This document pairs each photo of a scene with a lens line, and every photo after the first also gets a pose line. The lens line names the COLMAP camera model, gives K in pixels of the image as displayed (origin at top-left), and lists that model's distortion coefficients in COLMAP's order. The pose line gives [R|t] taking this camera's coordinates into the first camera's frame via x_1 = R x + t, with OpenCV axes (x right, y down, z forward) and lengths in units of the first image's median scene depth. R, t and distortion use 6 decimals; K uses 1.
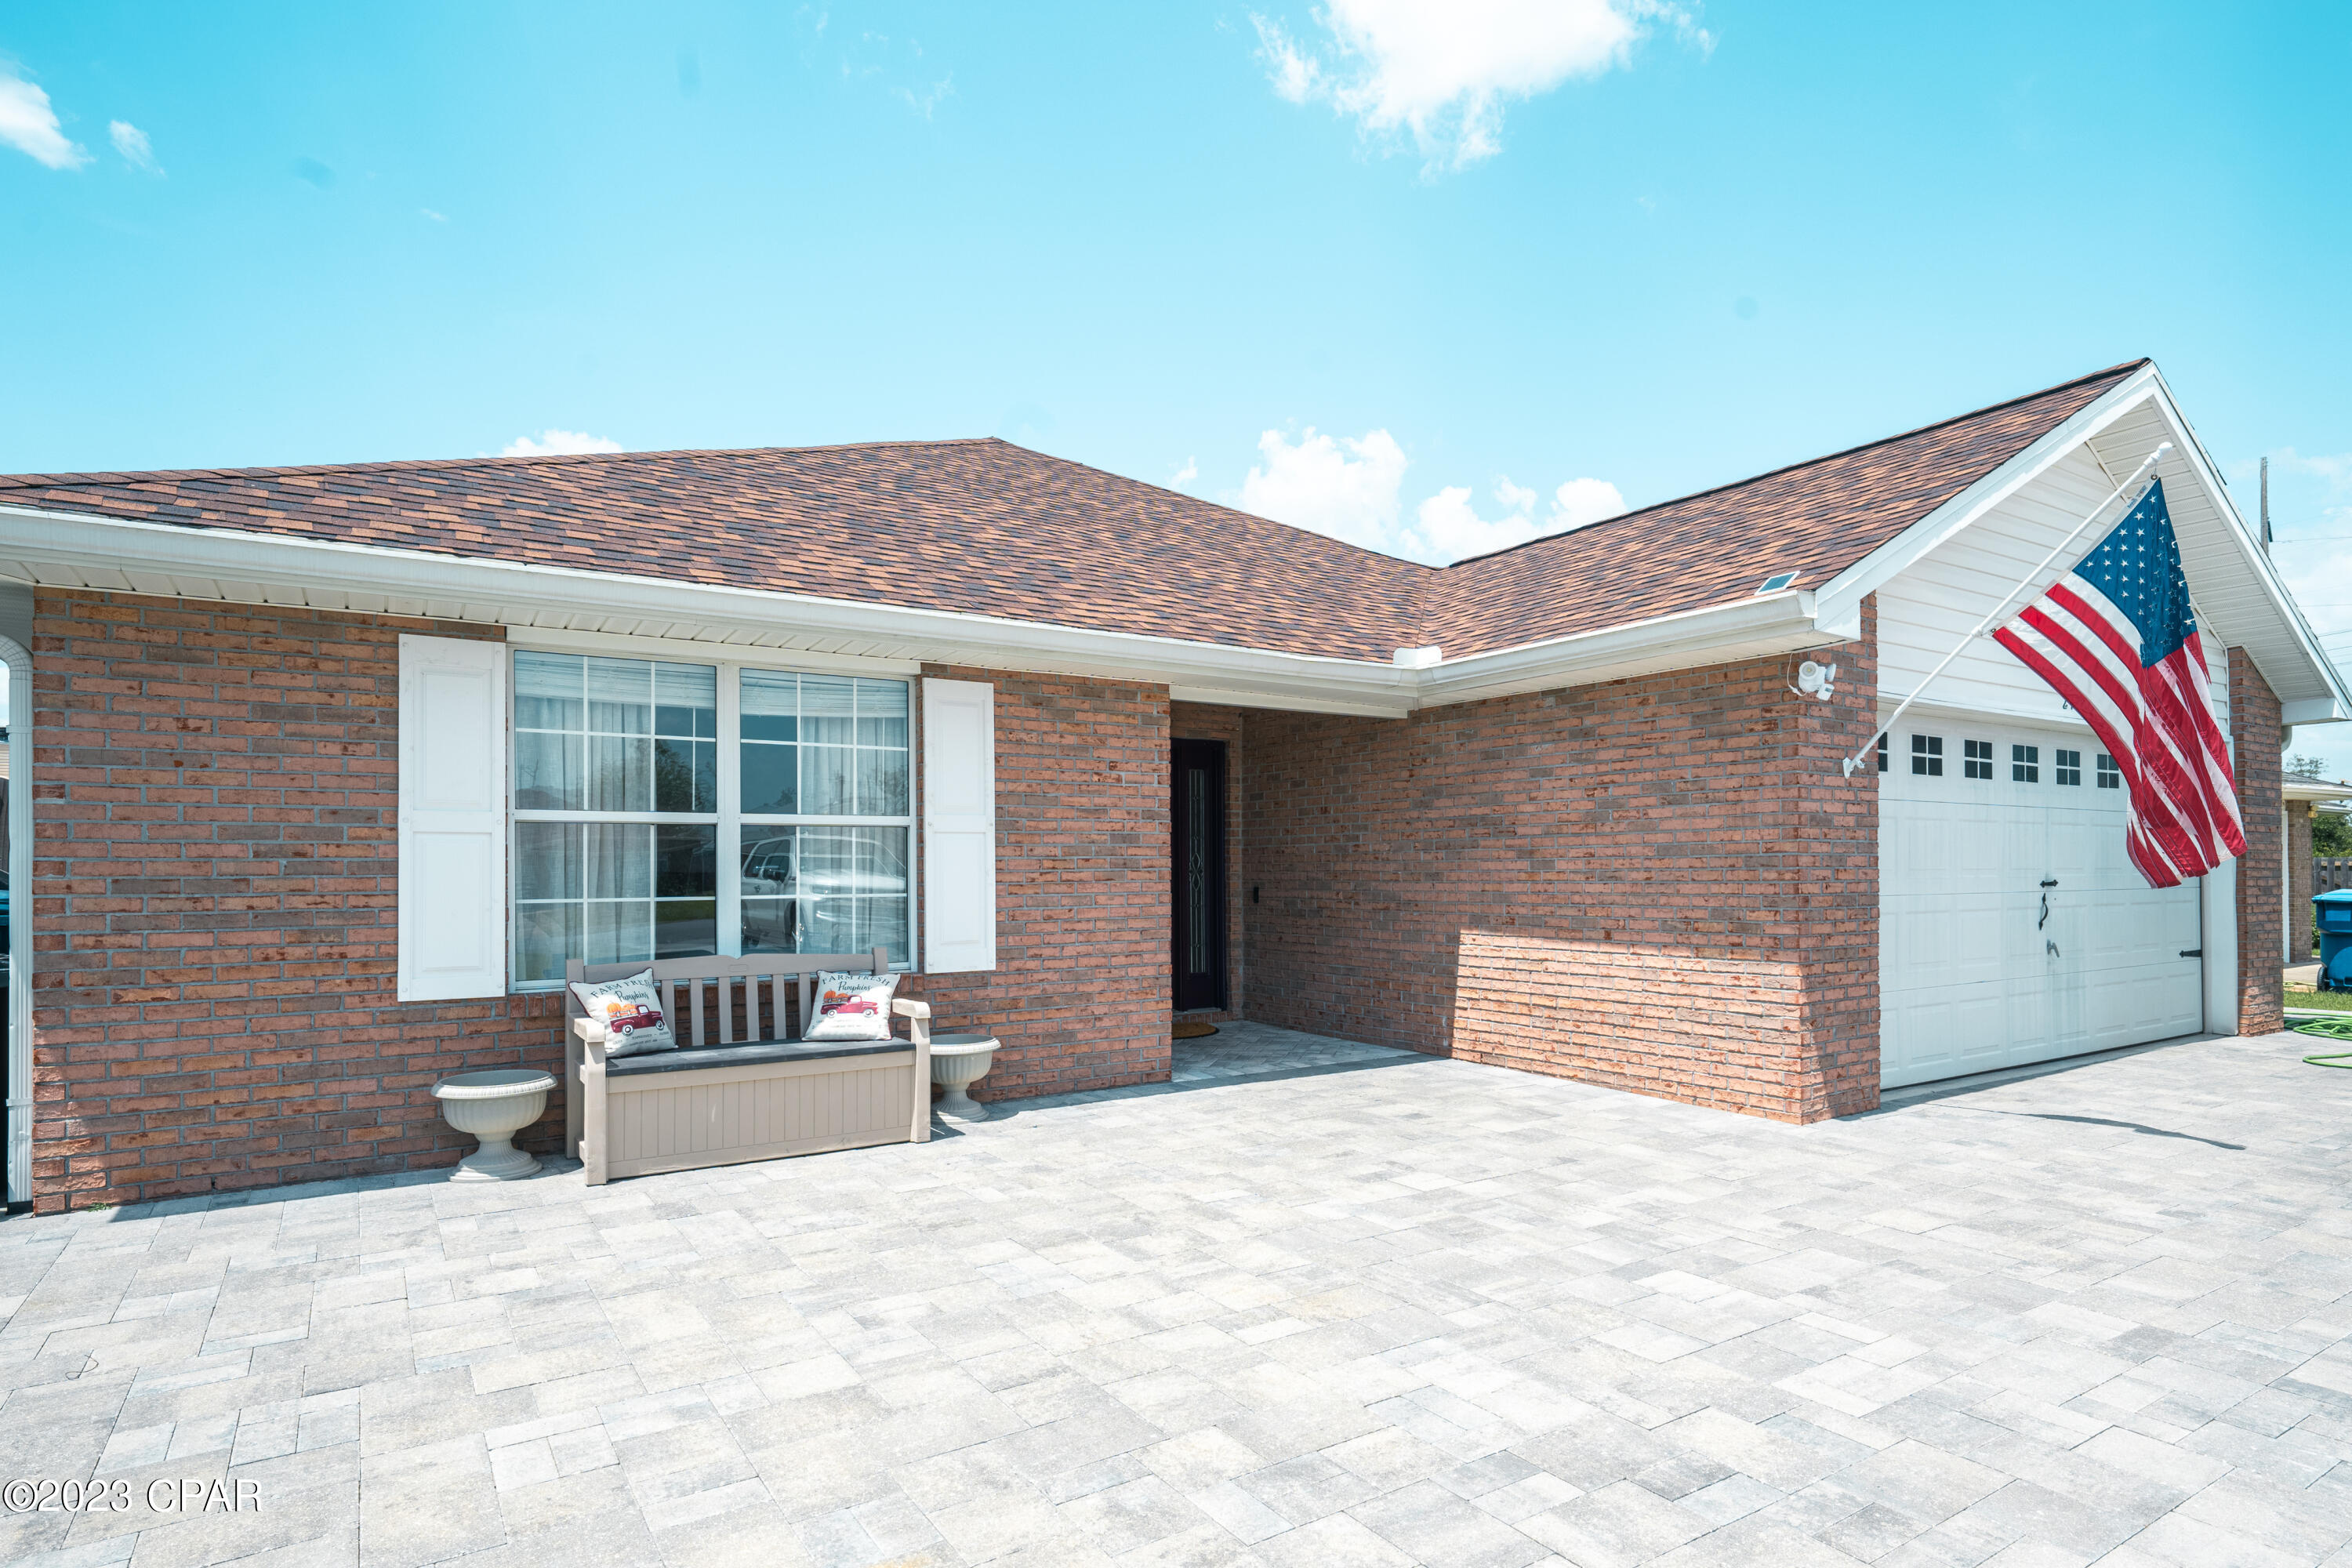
lens RADIAL K [[1231.8, 0, 1253.4], [0, 1231.8, 871.9], [0, 0, 1]] dist [0.000351, 0.000213]
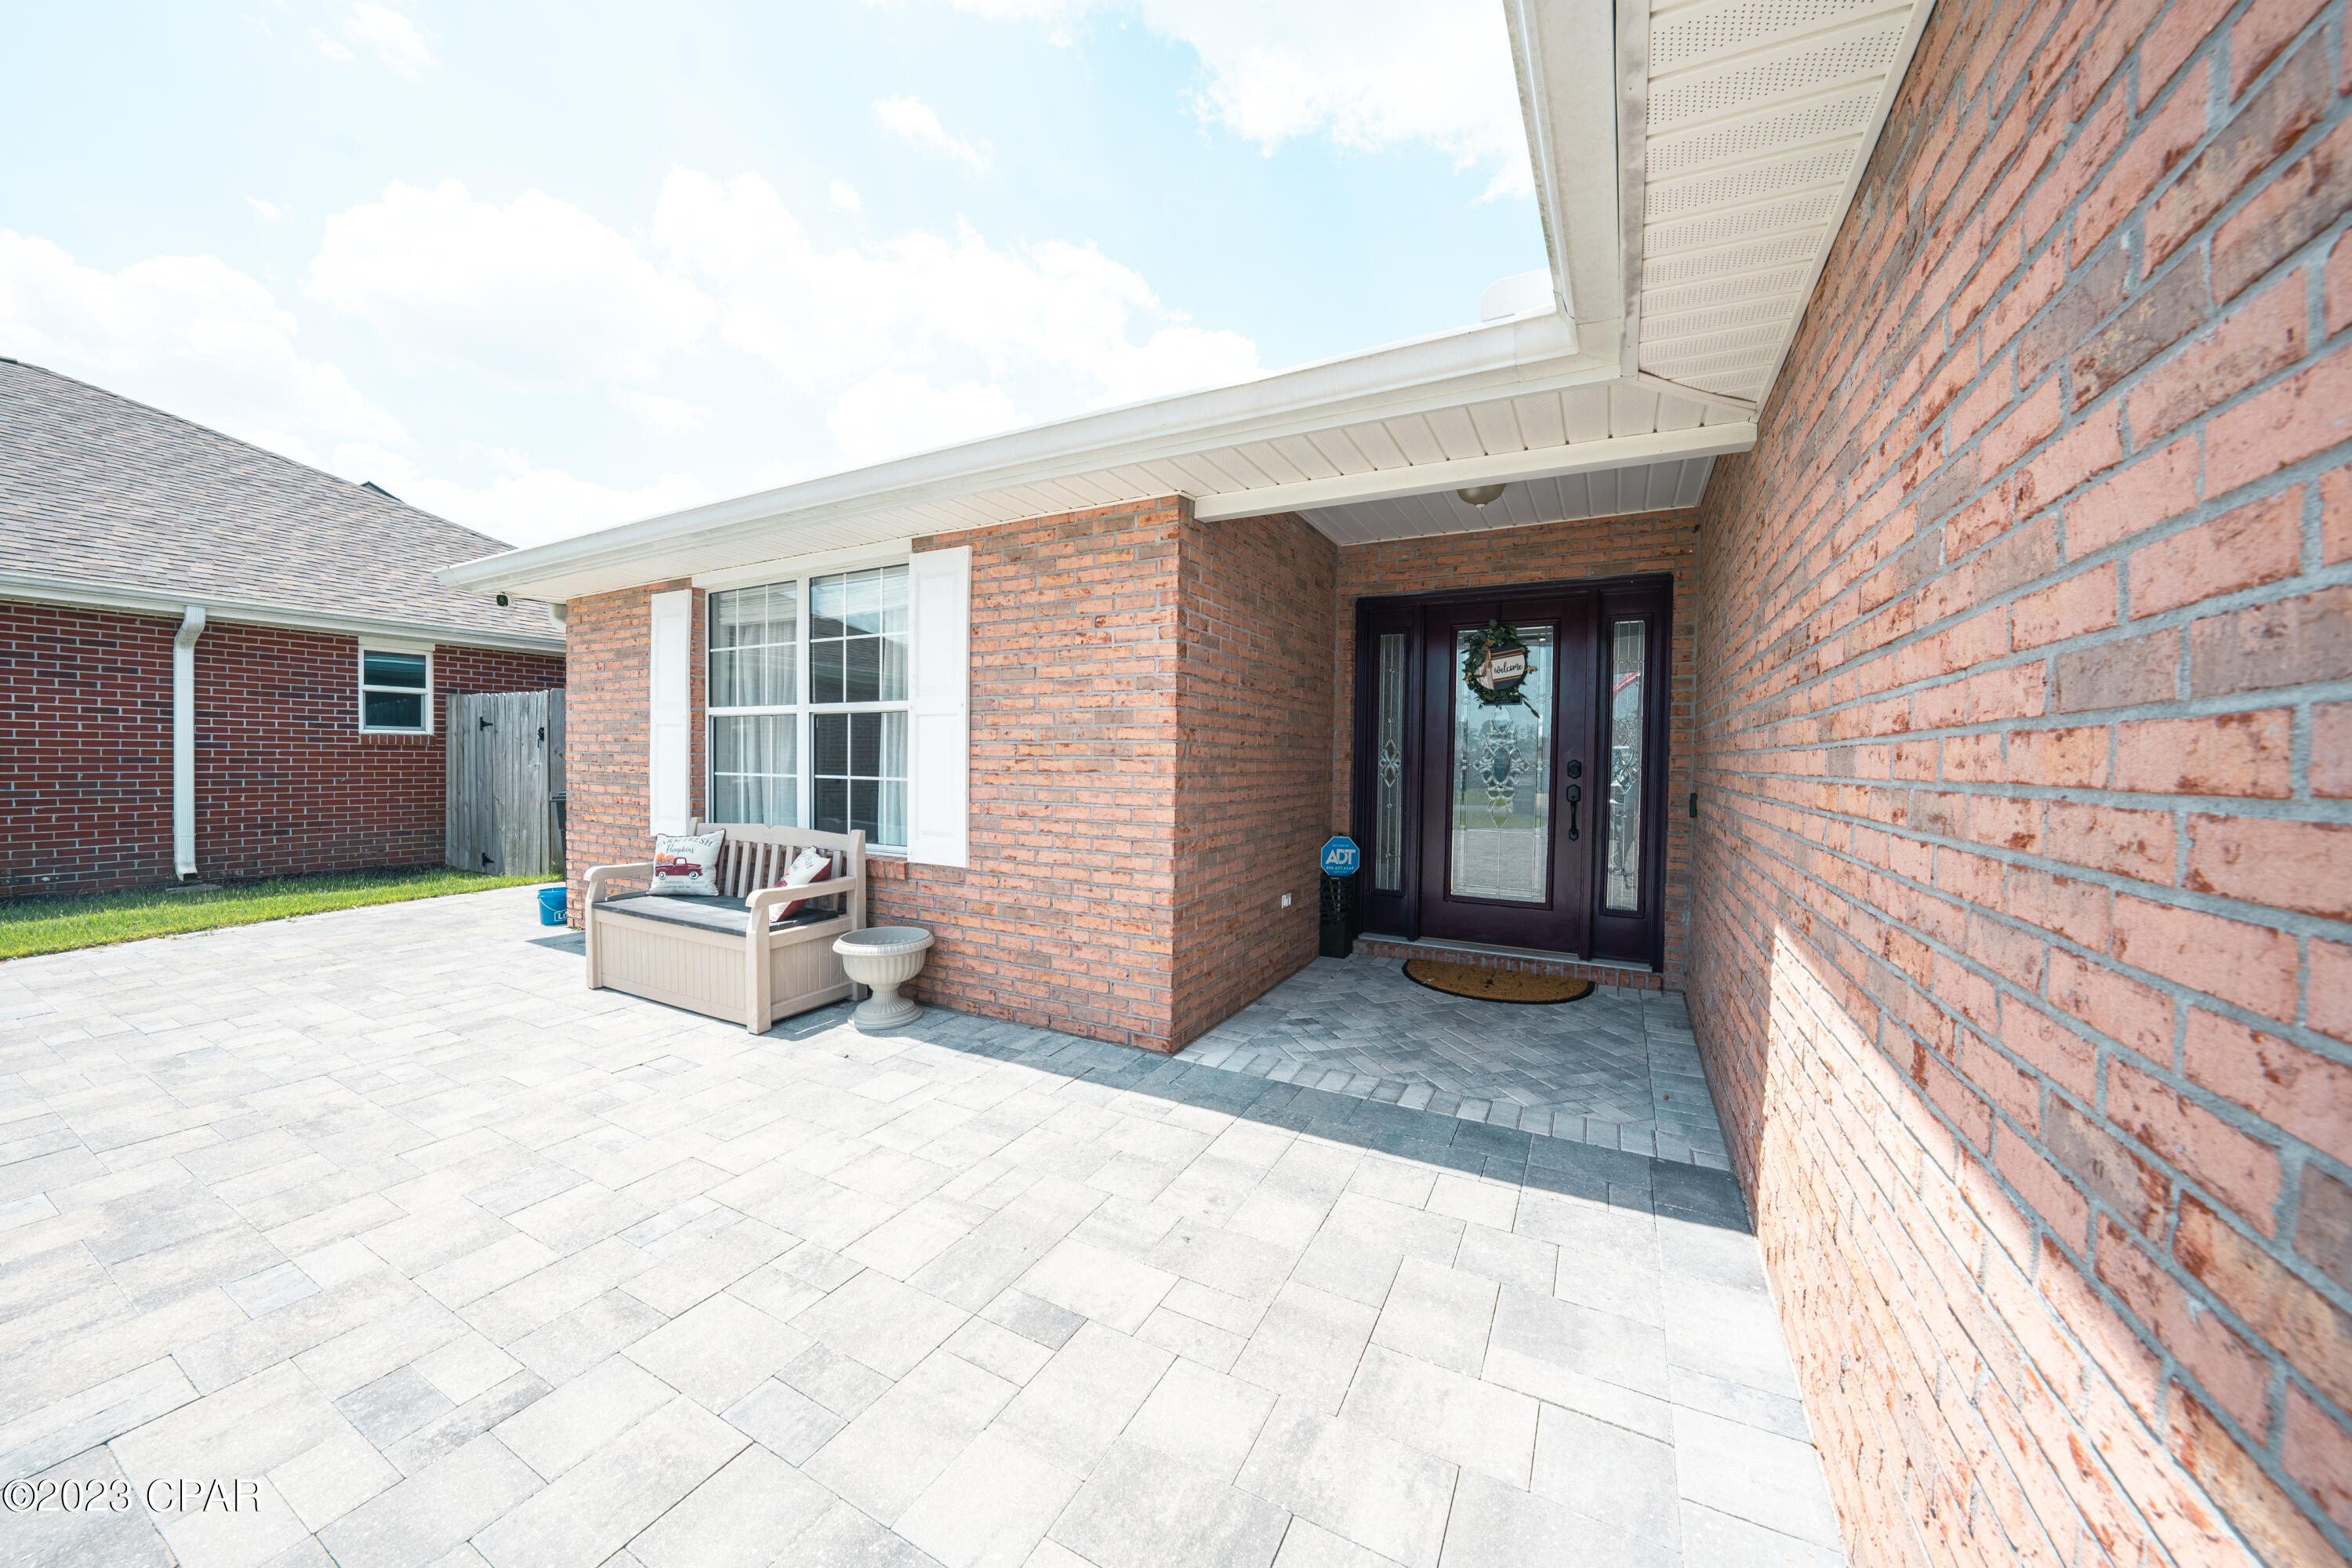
lens RADIAL K [[815.7, 0, 1179.5], [0, 815.7, 780.9], [0, 0, 1]] dist [-0.029199, 0.006700]
pose [[0.457860, 0.037076, -0.888251, 0.372644], [-0.016047, 0.999312, 0.033441, -0.005441], [0.888879, -0.001058, 0.458140, 0.843012]]
